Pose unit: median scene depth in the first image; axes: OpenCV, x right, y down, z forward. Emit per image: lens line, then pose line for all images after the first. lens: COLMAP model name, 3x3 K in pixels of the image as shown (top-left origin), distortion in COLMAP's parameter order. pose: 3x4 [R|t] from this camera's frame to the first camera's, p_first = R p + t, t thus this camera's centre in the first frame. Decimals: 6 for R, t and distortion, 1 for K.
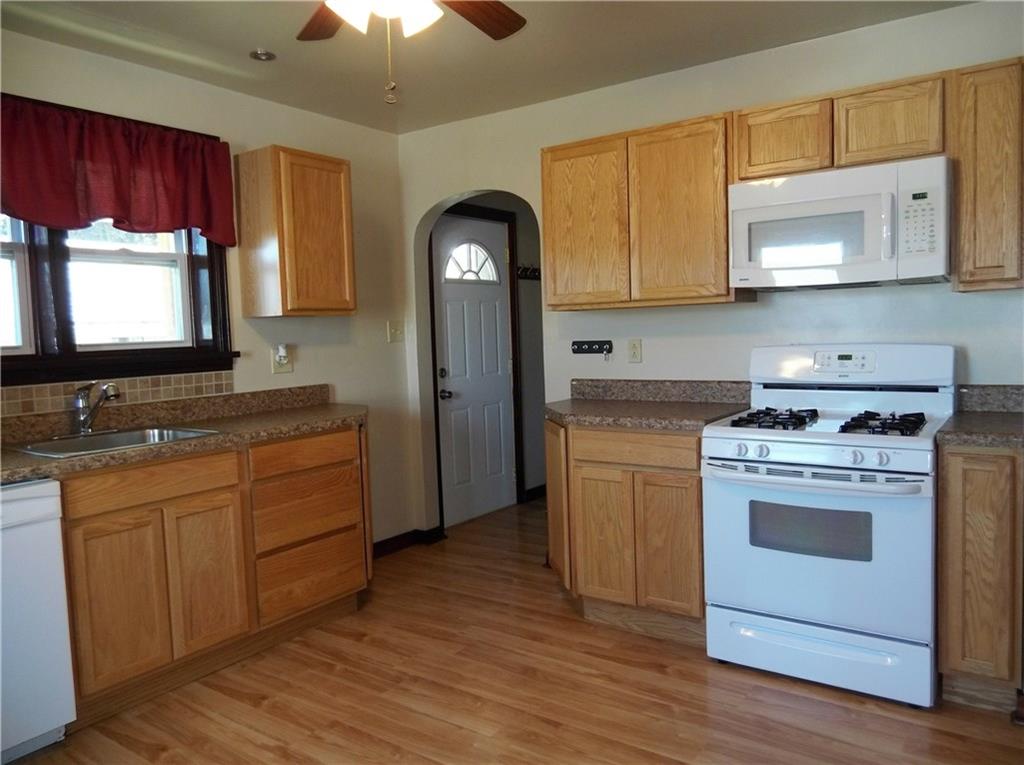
lens RADIAL K [[758.6, 0, 512.0], [0, 758.6, 382.5], [0, 0, 1]] dist [-0.005772, 0.000991]
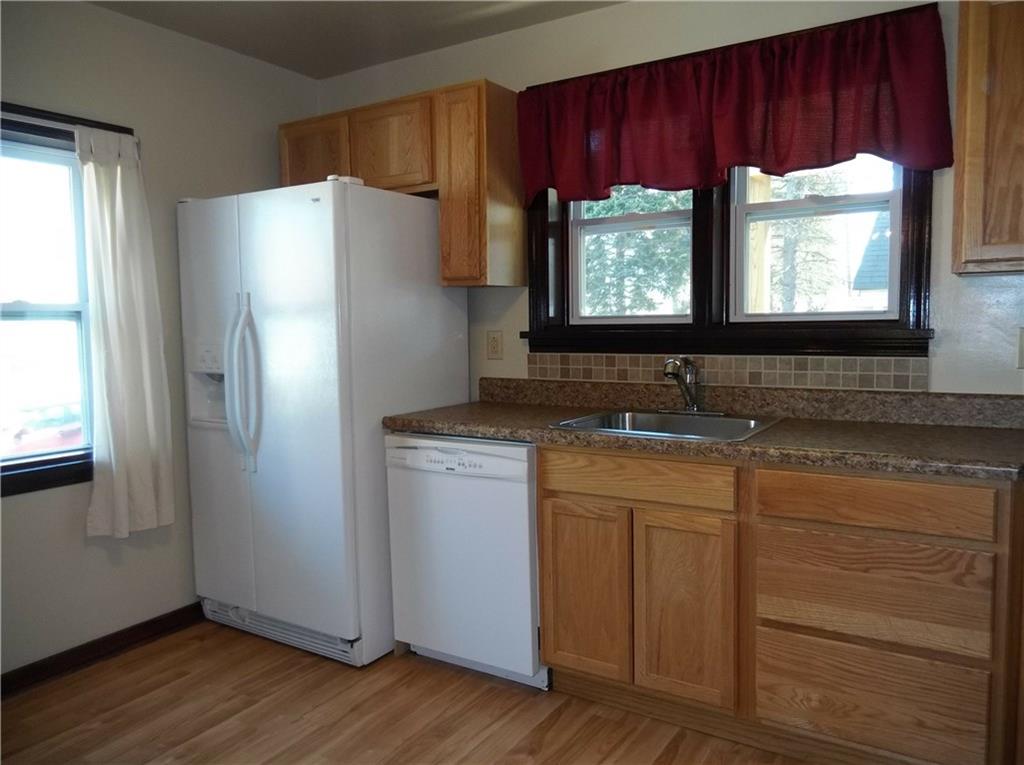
lens RADIAL K [[758.6, 0, 512.0], [0, 758.6, 382.5], [0, 0, 1]] dist [-0.005772, 0.000991]
pose [[0.048686, 0.111763, -0.992542, 0.333377], [-0.057270, 0.992397, 0.108938, -0.055005], [0.997171, 0.051540, 0.054717, 0.720818]]
